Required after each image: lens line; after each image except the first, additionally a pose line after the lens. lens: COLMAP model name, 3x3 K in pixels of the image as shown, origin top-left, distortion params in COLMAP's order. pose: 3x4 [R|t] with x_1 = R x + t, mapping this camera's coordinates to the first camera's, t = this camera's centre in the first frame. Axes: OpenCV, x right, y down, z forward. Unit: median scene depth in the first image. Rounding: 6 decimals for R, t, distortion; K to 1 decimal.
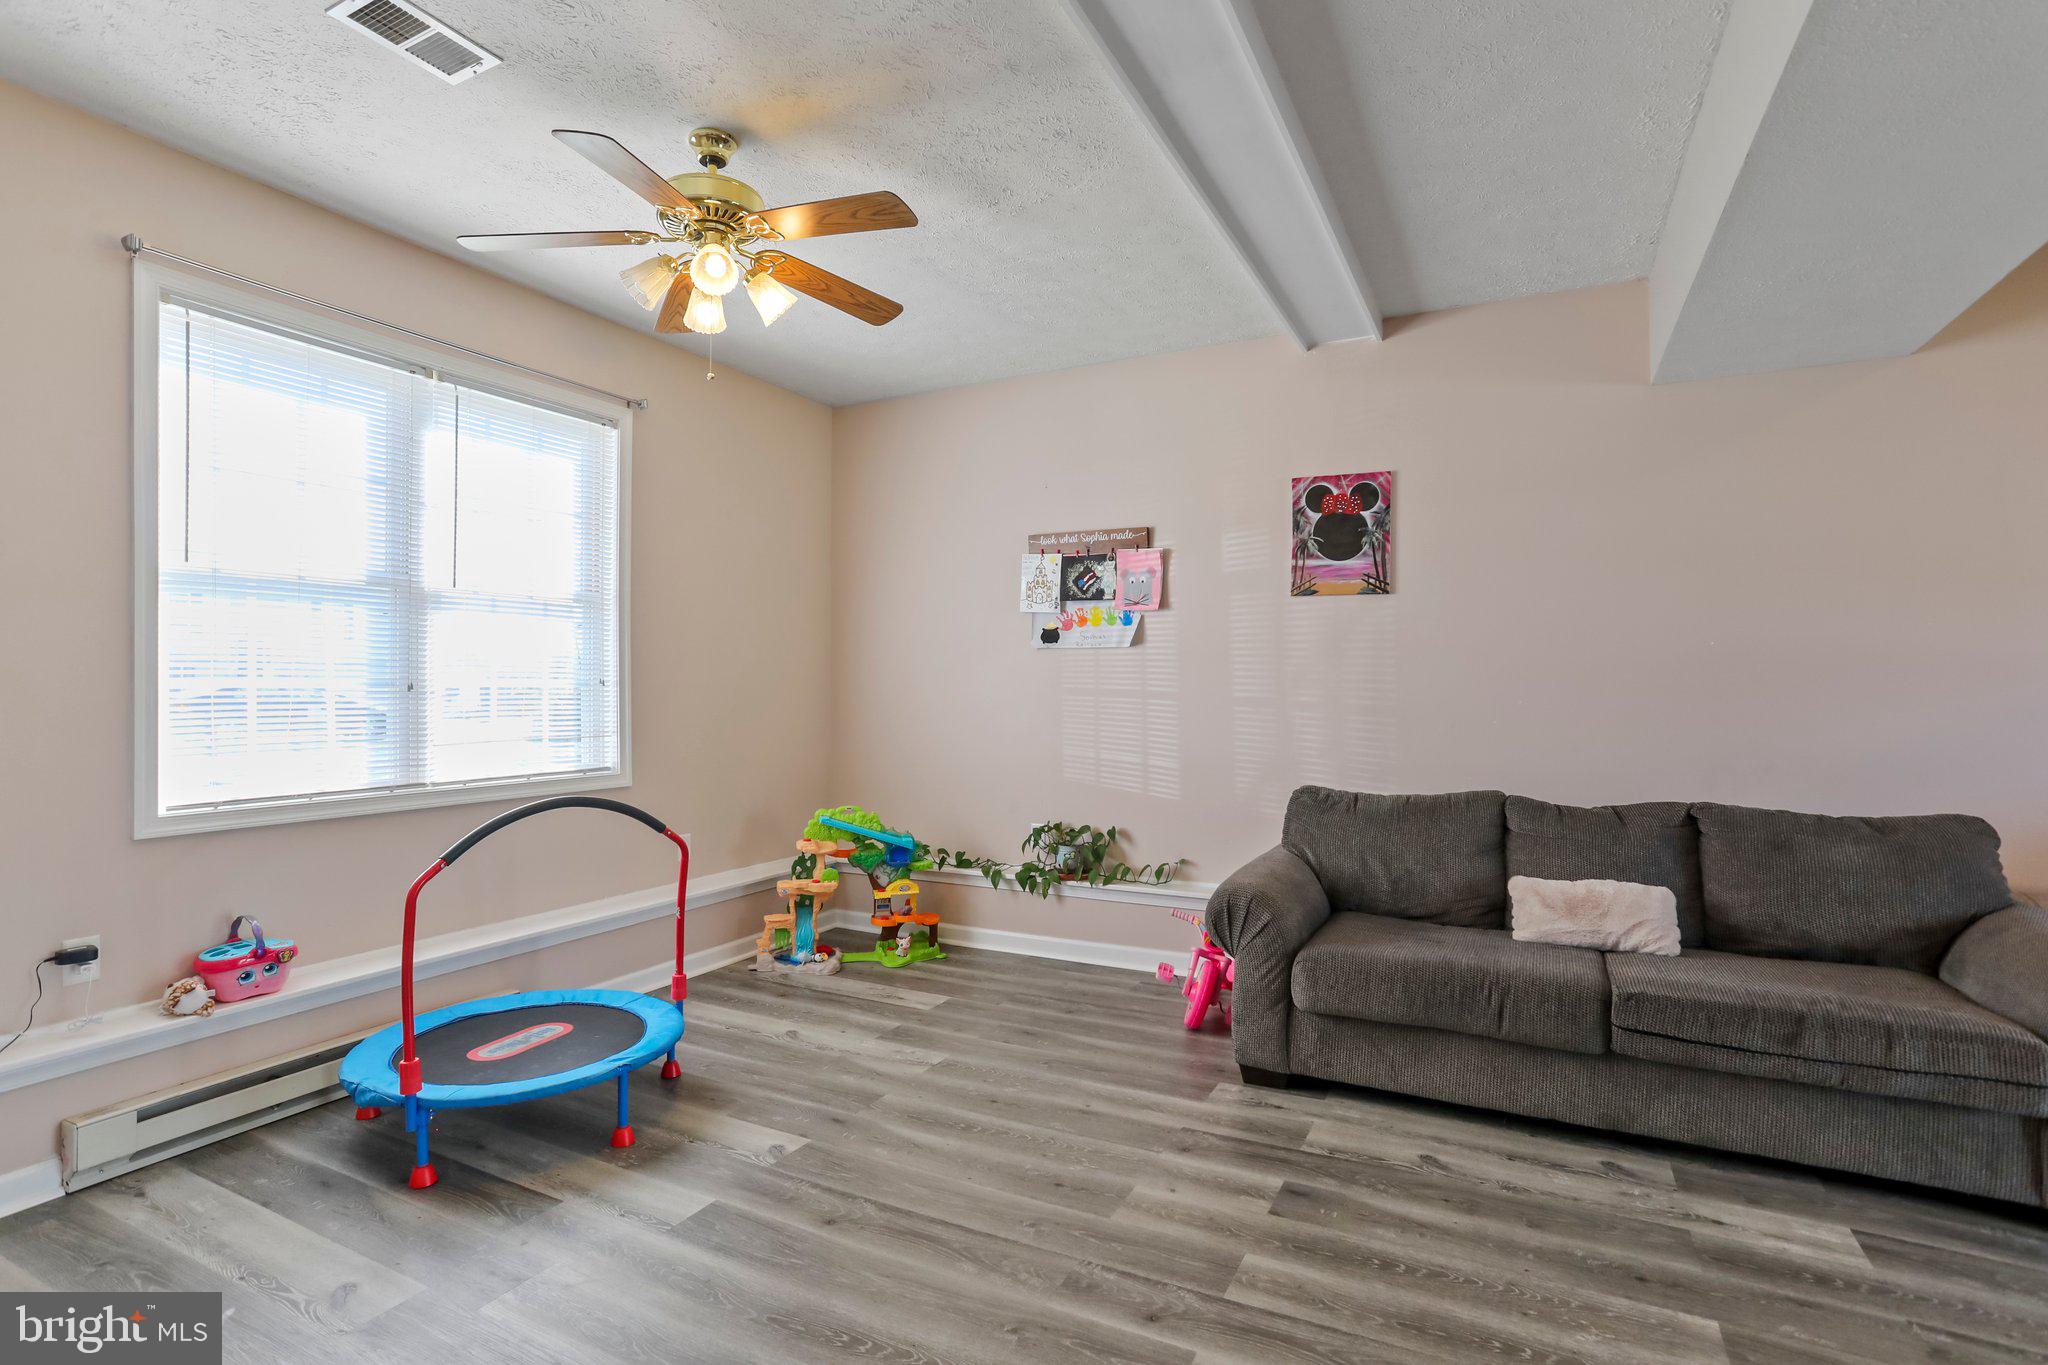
lens RADIAL K [[987.2, 0, 1022.3], [0, 987.2, 683.6], [0, 0, 1]] dist [-0.015481, 0.001646]
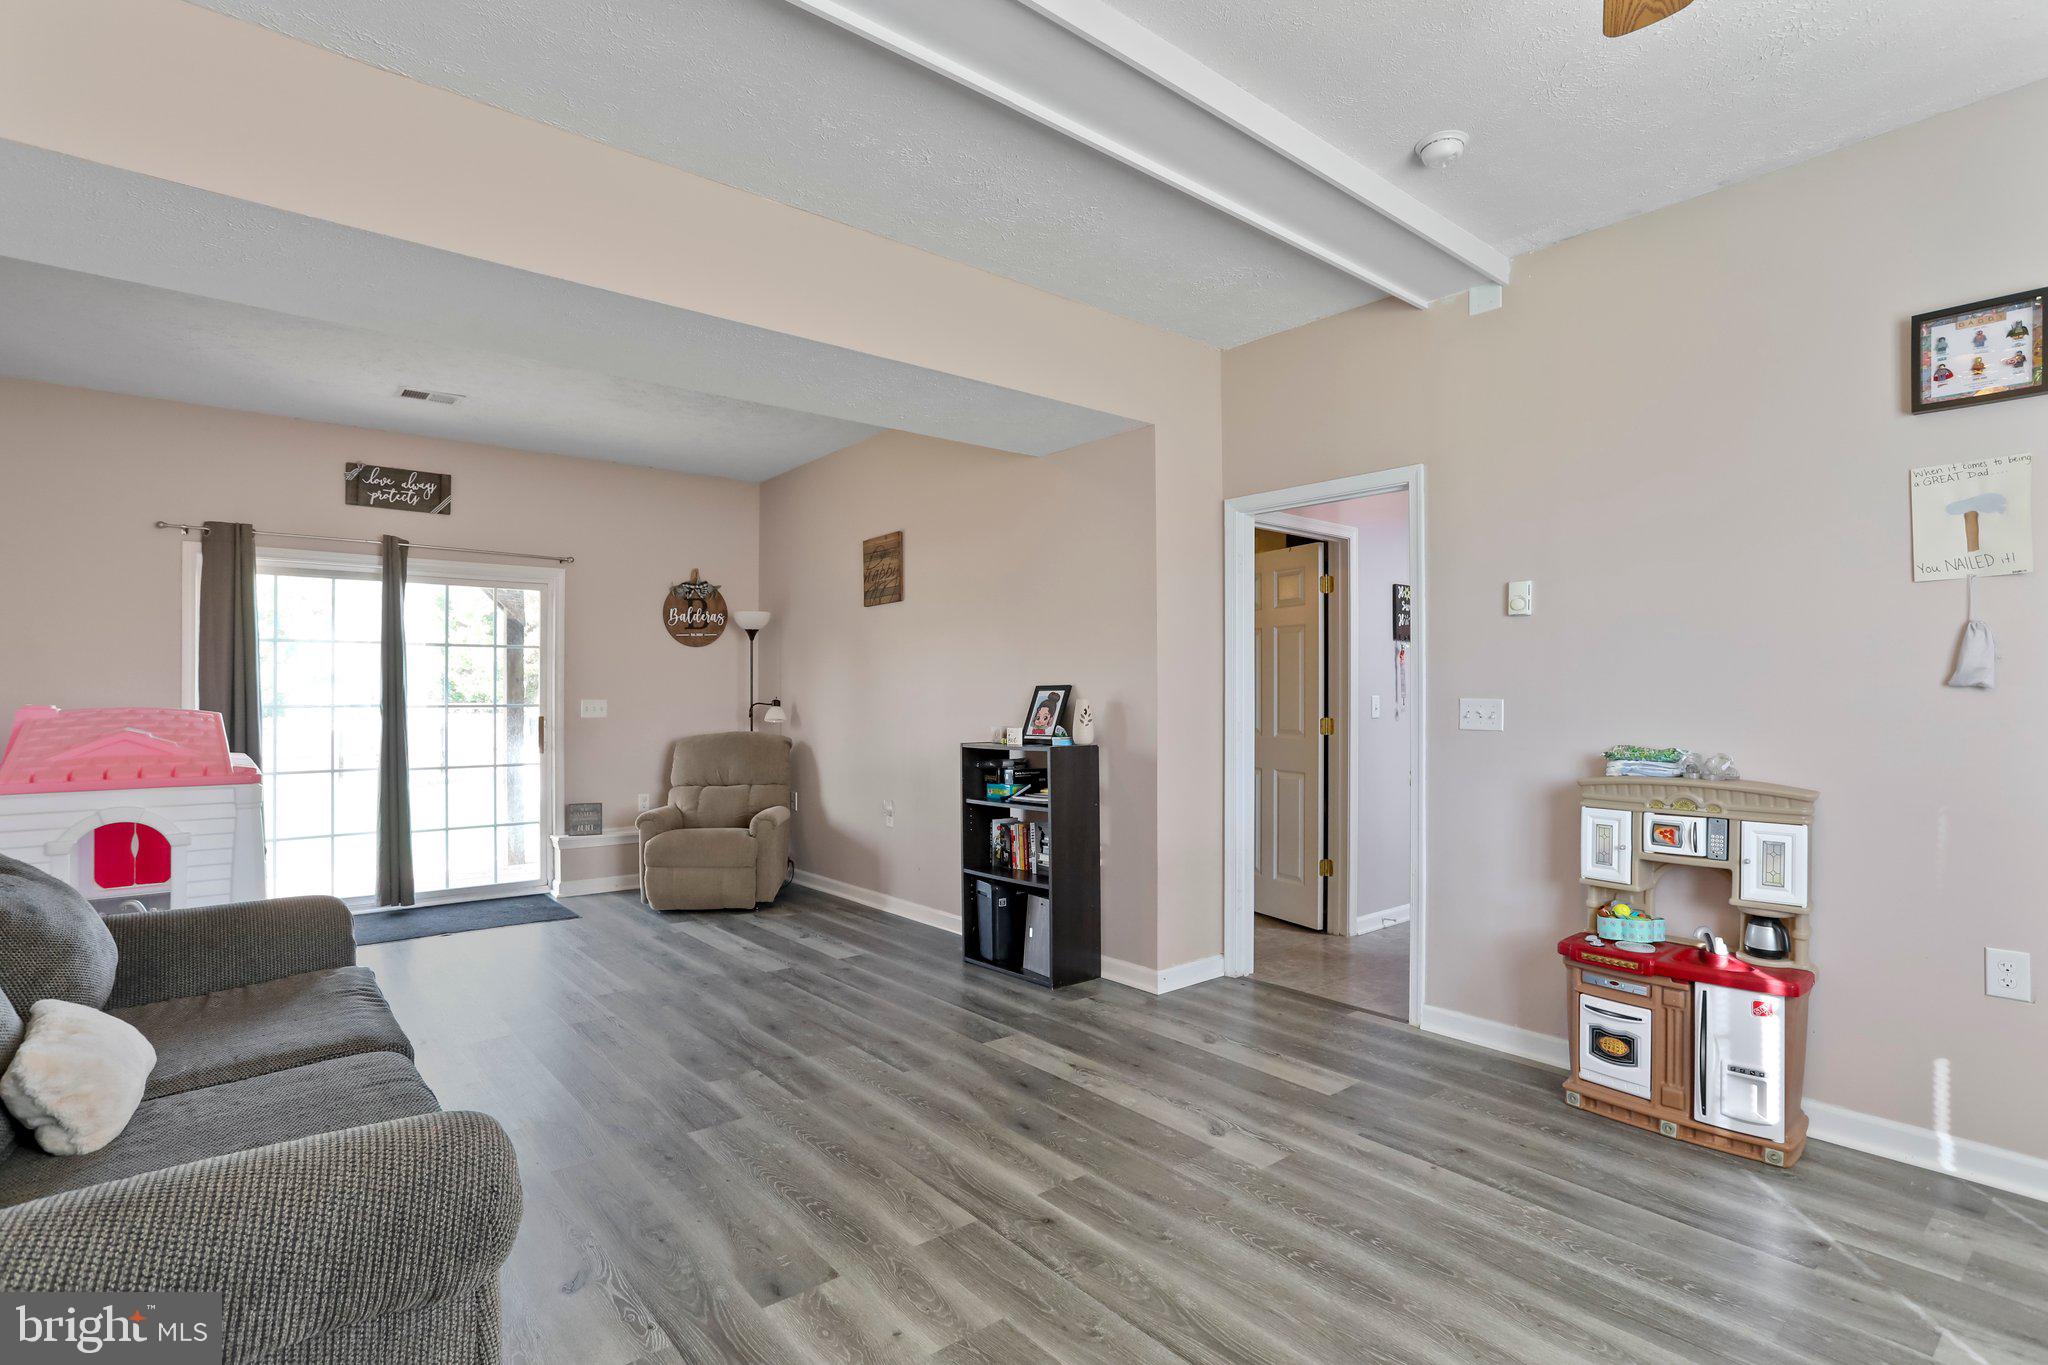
lens RADIAL K [[987.2, 0, 1025.5], [0, 987.2, 692.1], [0, 0, 1]] dist [-0.015481, 0.001646]
pose [[-0.920736, 0.006347, 0.390133, -0.287250], [0.003644, 0.999964, -0.007668, 0.011168], [-0.390168, -0.005638, -0.920726, 1.939152]]
